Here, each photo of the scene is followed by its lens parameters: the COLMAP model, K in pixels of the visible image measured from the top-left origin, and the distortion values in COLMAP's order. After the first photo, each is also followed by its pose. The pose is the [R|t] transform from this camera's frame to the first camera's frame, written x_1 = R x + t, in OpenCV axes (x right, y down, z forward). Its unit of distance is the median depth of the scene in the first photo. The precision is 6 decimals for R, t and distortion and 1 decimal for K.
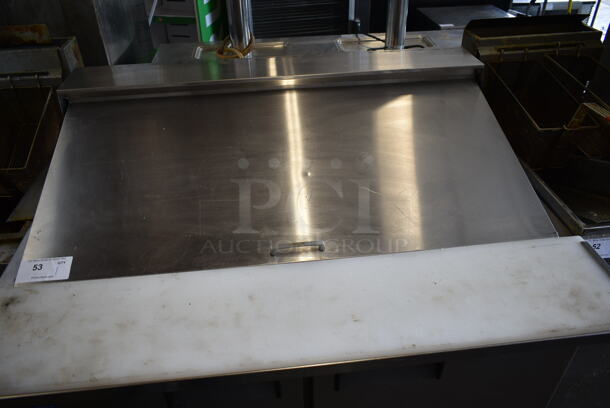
lens RADIAL K [[469.8, 0, 305.0], [0, 469.8, 204.0], [0, 0, 1]] dist [-0.005825, 0.000697]
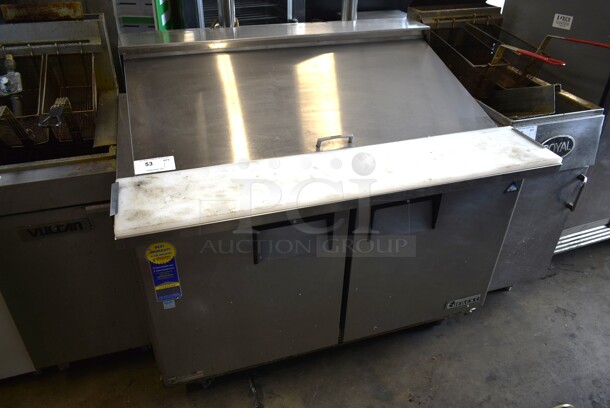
lens RADIAL K [[469.8, 0, 305.0], [0, 469.8, 204.0], [0, 0, 1]] dist [-0.005825, 0.000697]
pose [[0.978062, -0.080803, 0.192002, -0.272844], [0.088906, 0.995461, -0.033955, 0.225131], [-0.188387, 0.050280, 0.980807, -0.256802]]
